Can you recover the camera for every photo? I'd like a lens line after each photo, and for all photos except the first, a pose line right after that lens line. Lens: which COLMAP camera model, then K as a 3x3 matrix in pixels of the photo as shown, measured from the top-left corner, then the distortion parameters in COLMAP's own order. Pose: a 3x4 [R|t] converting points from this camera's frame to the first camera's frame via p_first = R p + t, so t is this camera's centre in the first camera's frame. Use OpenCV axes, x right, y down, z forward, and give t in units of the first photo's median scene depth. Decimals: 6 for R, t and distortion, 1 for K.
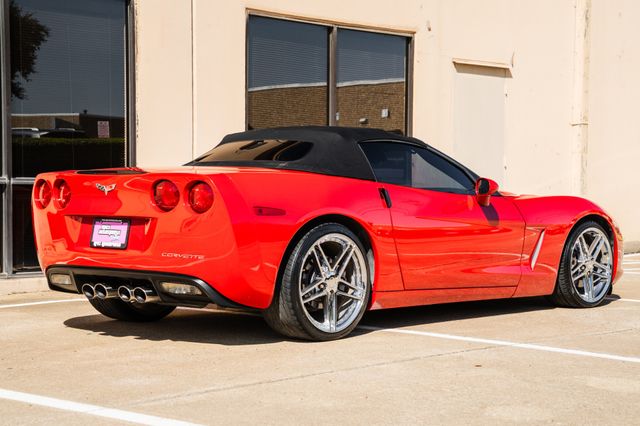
lens RADIAL K [[1315.1, 0, 320.0], [0, 1315.1, 213.5], [0, 0, 1]] dist [0.379306, 0.148794]
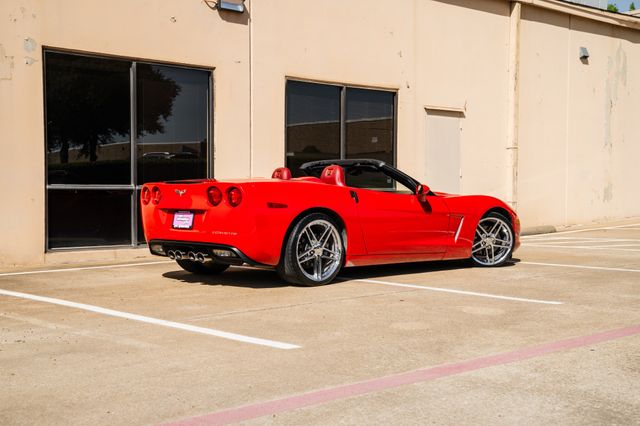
lens RADIAL K [[898.5, 0, 292.8], [0, 898.5, 211.3], [0, 0, 1]] dist [0.165921, 0.048143]
pose [[0.996707, -0.001832, -0.081067, 0.059097], [0.002157, 0.999990, 0.003930, 0.000478], [0.081059, -0.004092, 0.996701, -0.086544]]
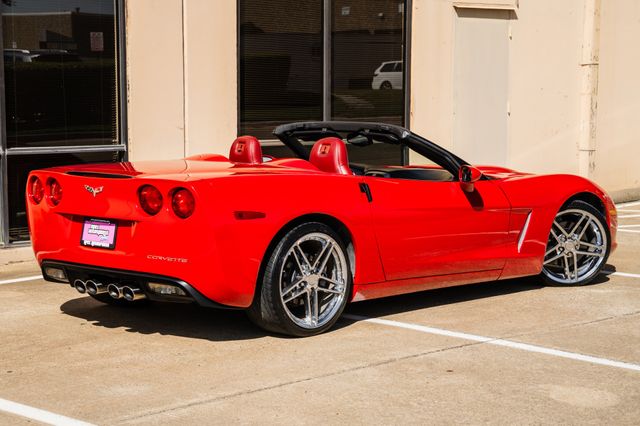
lens RADIAL K [[1409.1, 0, 262.2], [0, 1409.1, 212.6], [0, 0, 1]] dist [0.346046, 0.002503]
pose [[0.998741, -0.004288, -0.049972, 0.022289], [0.007808, 0.997484, 0.070465, -0.069122], [0.049544, -0.070767, 0.996262, -0.087069]]
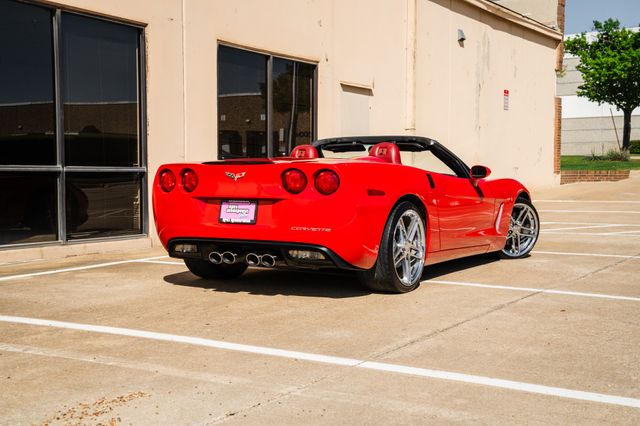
lens RADIAL K [[875.8, 0, 305.8], [0, 875.8, 212.9], [0, 0, 1]] dist [0.138367, 0.020952]
pose [[0.977525, -0.013302, 0.210402, -0.238409], [0.007472, 0.999566, 0.028479, -0.006125], [-0.210689, -0.026266, 0.977200, 0.157167]]
